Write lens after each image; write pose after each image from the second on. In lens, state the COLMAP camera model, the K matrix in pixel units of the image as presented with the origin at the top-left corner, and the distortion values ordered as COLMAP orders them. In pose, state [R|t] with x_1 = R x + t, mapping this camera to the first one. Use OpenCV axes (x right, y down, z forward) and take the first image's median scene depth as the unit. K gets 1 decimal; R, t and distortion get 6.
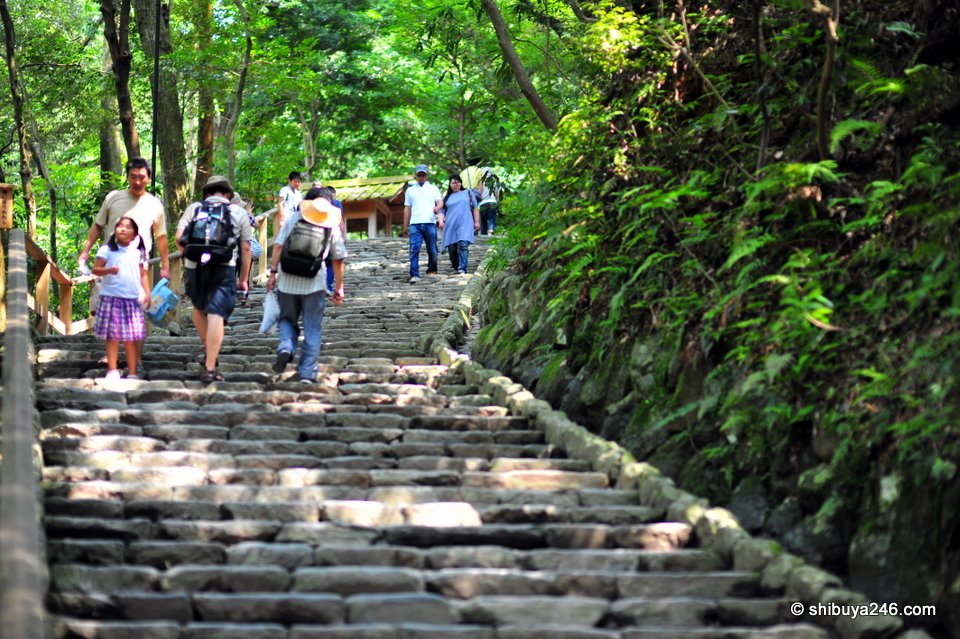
lens RADIAL K [[2316.6, 0, 480.0], [0, 2316.6, 319.5], [0, 0, 1]] dist [-0.049790, 0.099077]
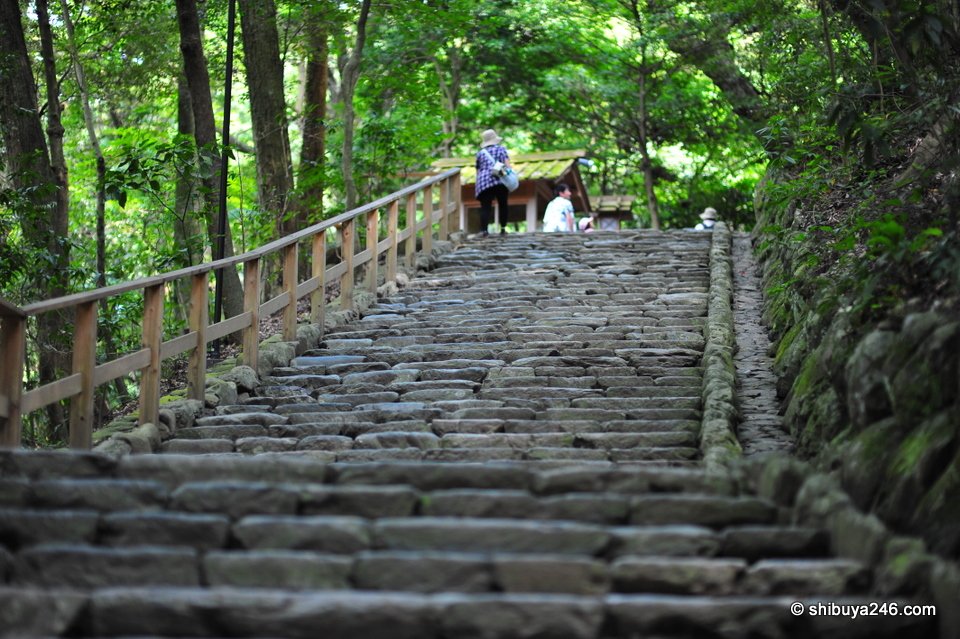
lens RADIAL K [[2316.6, 0, 480.0], [0, 2316.6, 319.5], [0, 0, 1]] dist [-0.049790, 0.099077]
pose [[0.998511, 0.015426, -0.052315, -0.022629], [-0.015248, 0.999877, 0.003797, -0.008196], [0.052367, -0.002994, 0.998623, 0.227135]]
